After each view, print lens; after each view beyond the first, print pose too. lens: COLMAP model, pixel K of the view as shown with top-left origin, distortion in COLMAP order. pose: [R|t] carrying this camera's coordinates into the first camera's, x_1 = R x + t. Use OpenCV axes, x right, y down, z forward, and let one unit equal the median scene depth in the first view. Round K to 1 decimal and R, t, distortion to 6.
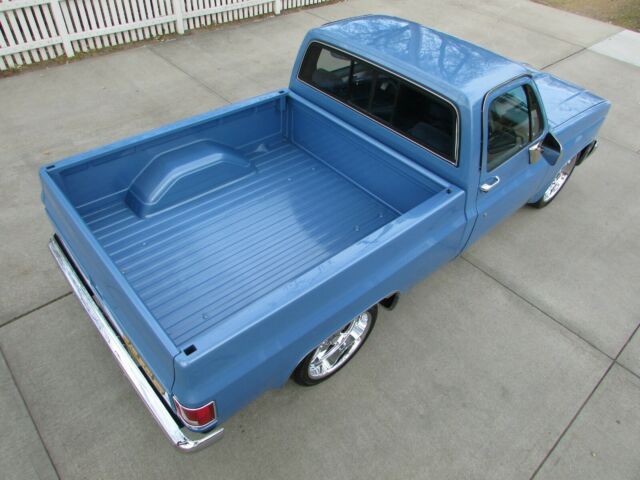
lens RADIAL K [[463.4, 0, 320.0], [0, 463.4, 240.0], [0, 0, 1]] dist [-0.014661, 0.005386]
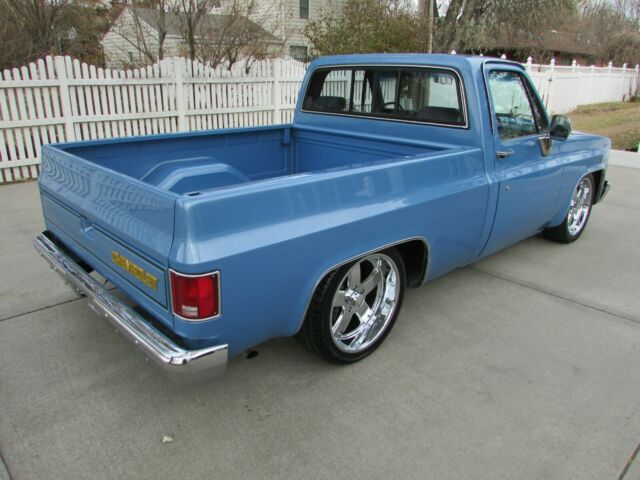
lens RADIAL K [[501.0, 0, 317.7], [0, 501.0, 238.1], [0, 0, 1]] dist [-0.027102, 0.000518]
pose [[0.998663, -0.051089, 0.007931, -0.044534], [0.049834, 0.910346, -0.410836, 0.481960], [0.013769, 0.410681, 0.911675, 0.128452]]
